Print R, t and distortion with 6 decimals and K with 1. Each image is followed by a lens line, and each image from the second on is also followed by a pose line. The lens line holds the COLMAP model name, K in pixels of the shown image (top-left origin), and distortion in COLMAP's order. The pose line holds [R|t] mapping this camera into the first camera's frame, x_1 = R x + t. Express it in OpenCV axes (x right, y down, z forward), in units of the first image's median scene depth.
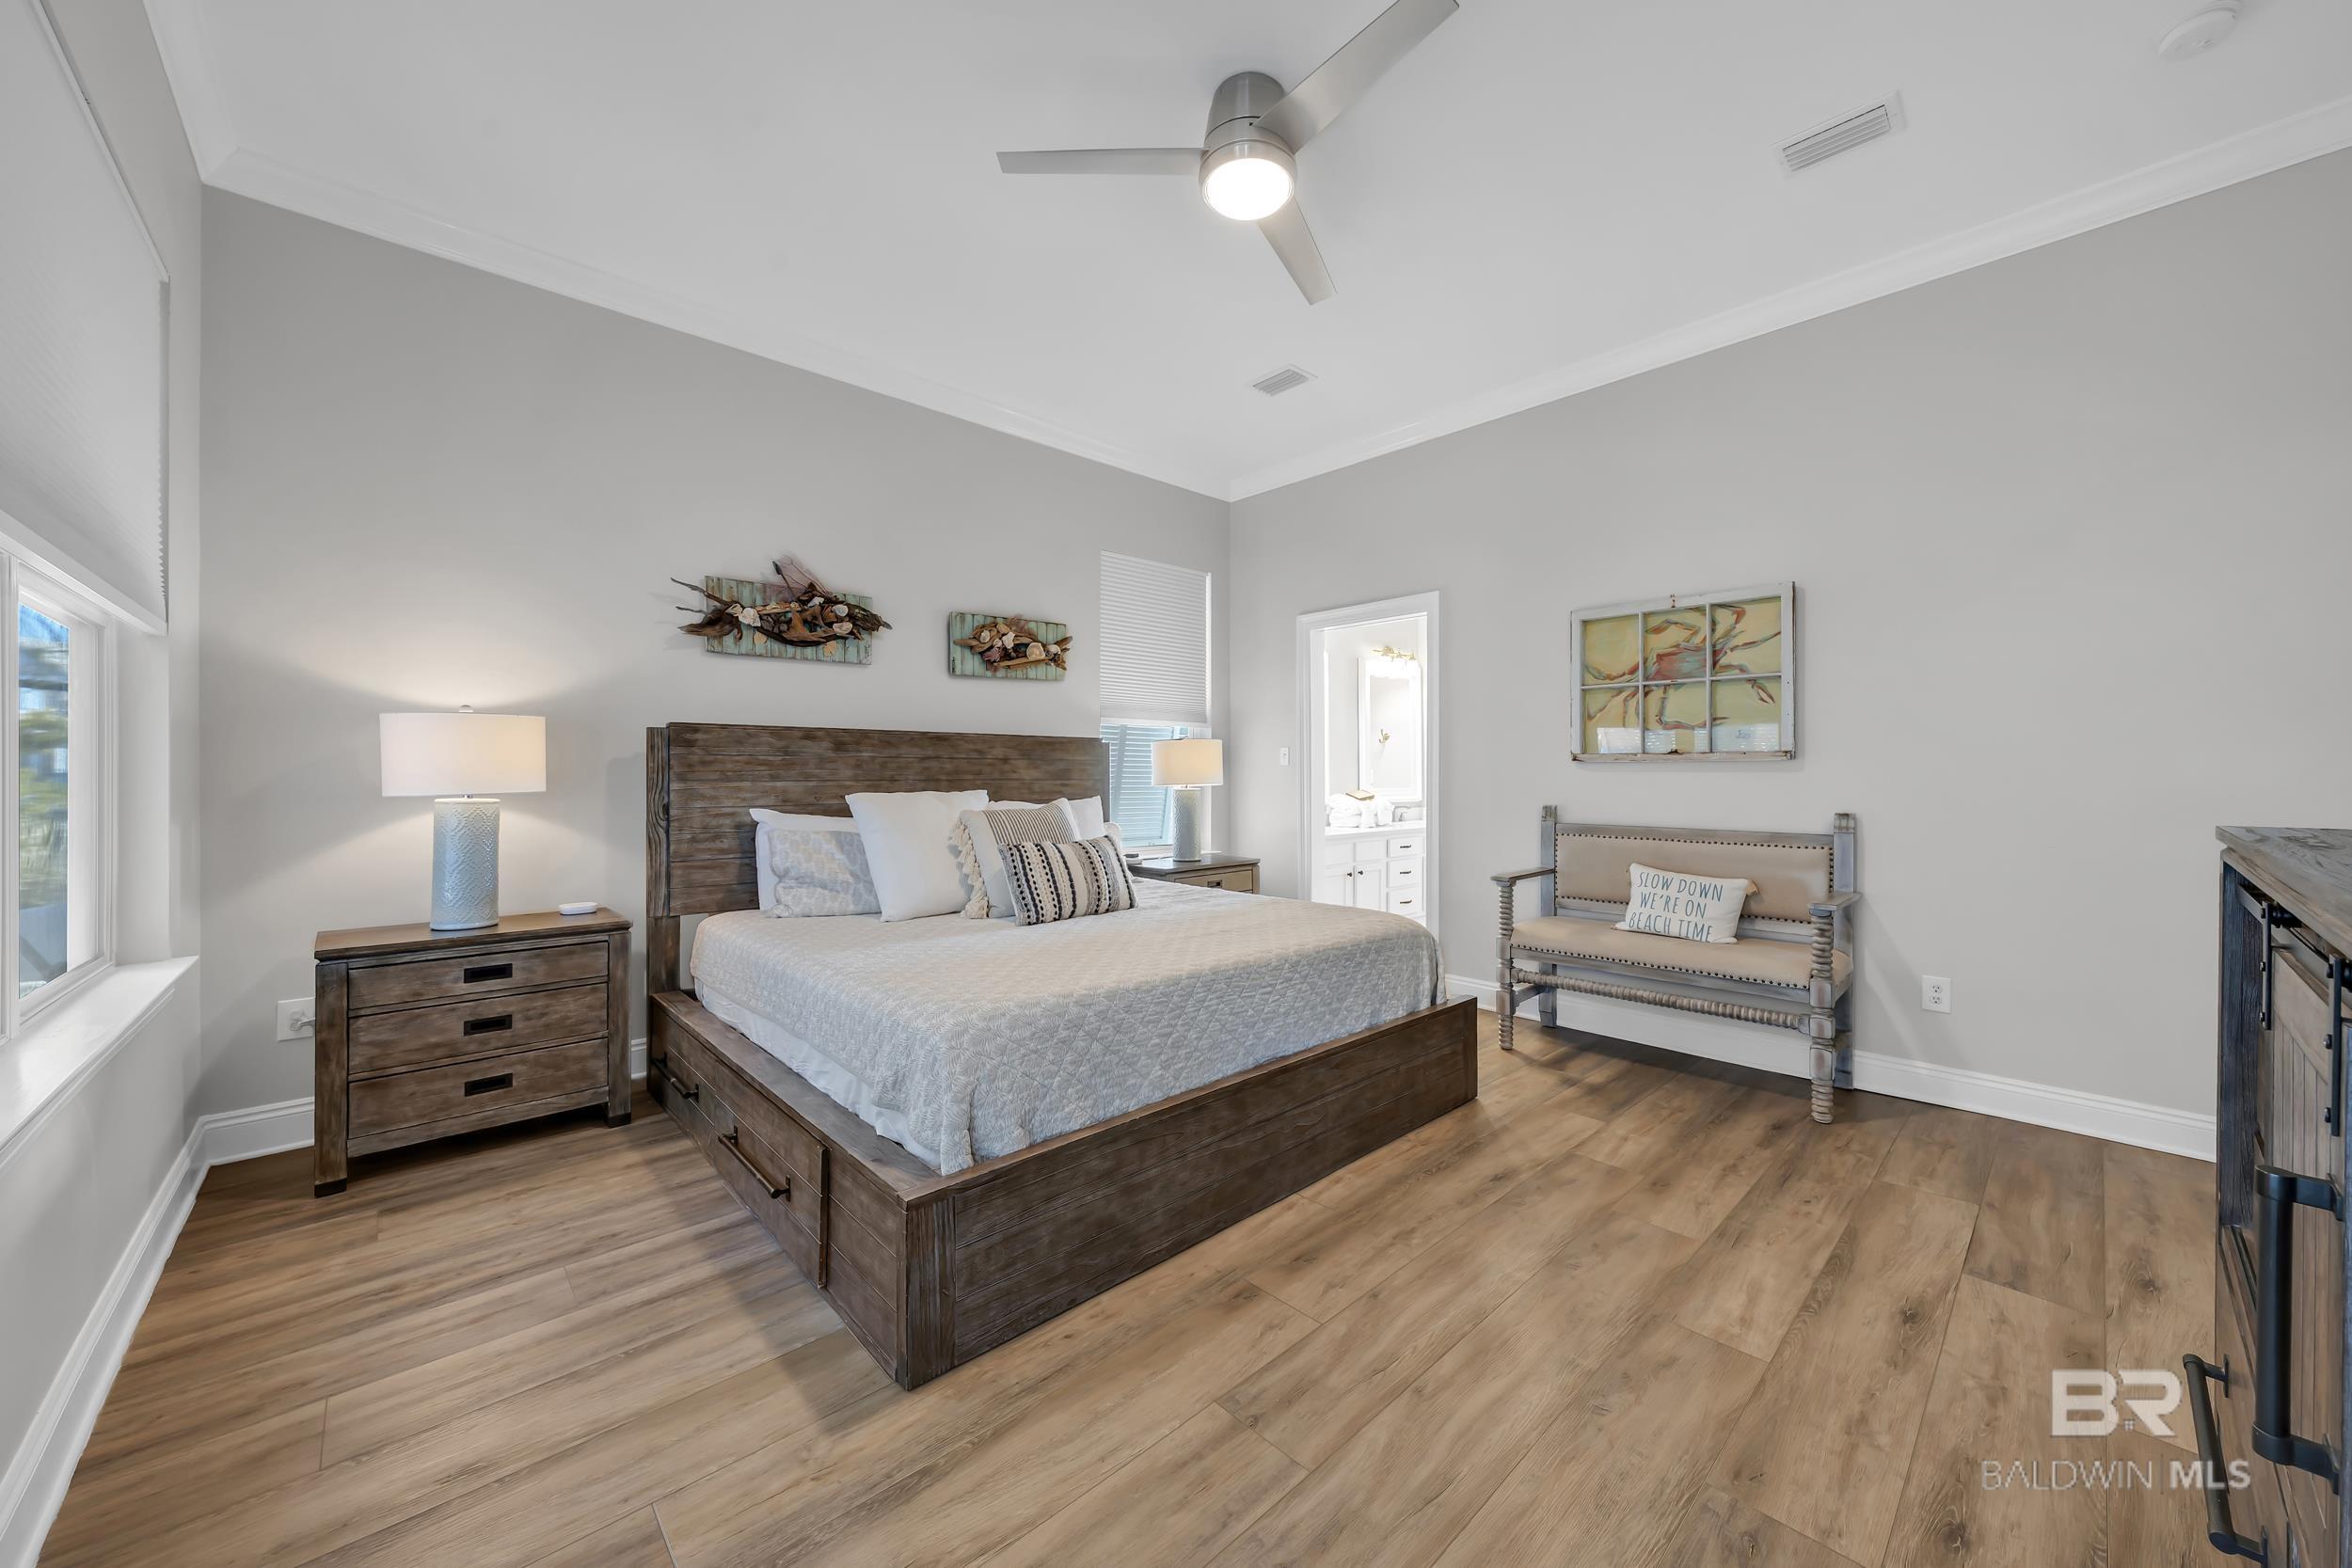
lens RADIAL K [[876.2, 0, 1172.3], [0, 876.2, 780.4], [0, 0, 1]] dist [-0.003706, 0.000413]
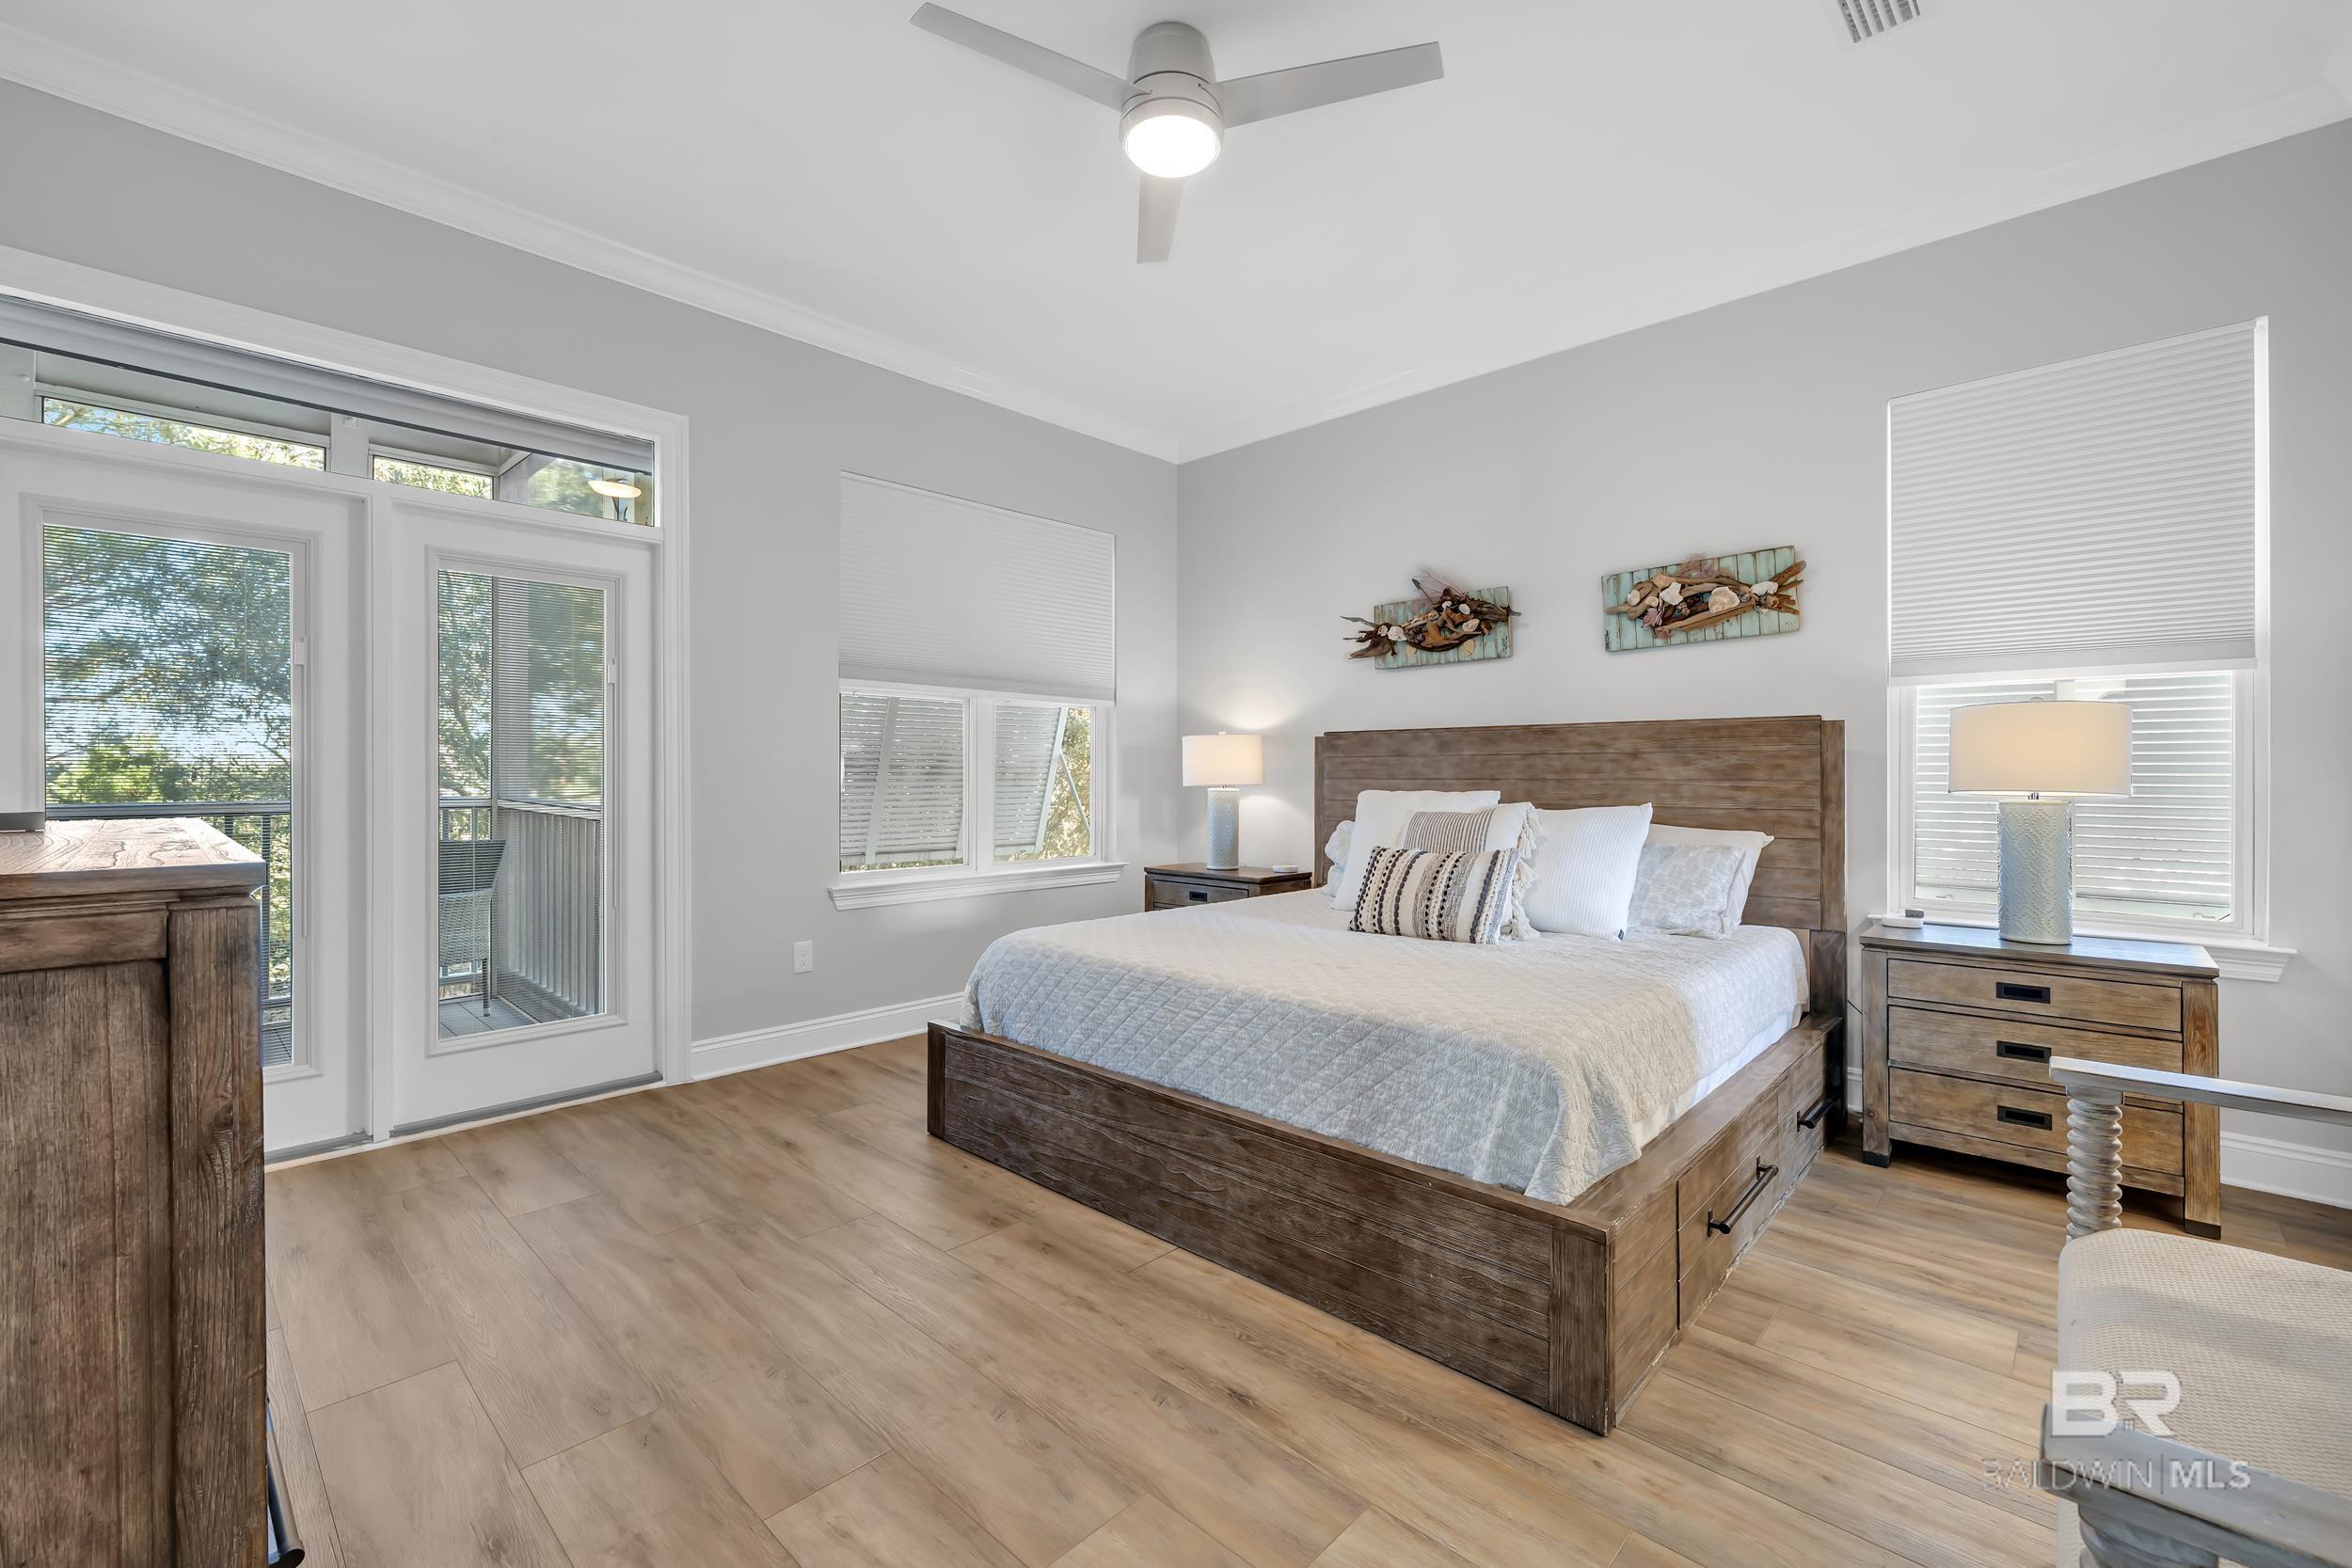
lens RADIAL K [[981.0, 0, 1167.7], [0, 981.0, 775.6], [0, 0, 1]] dist [-0.003923, 0.000791]
pose [[0.053569, 0.002559, -0.998561, 0.749754], [-0.005815, 0.999981, 0.002250, -0.004436], [0.998547, 0.005686, 0.053582, 0.621811]]
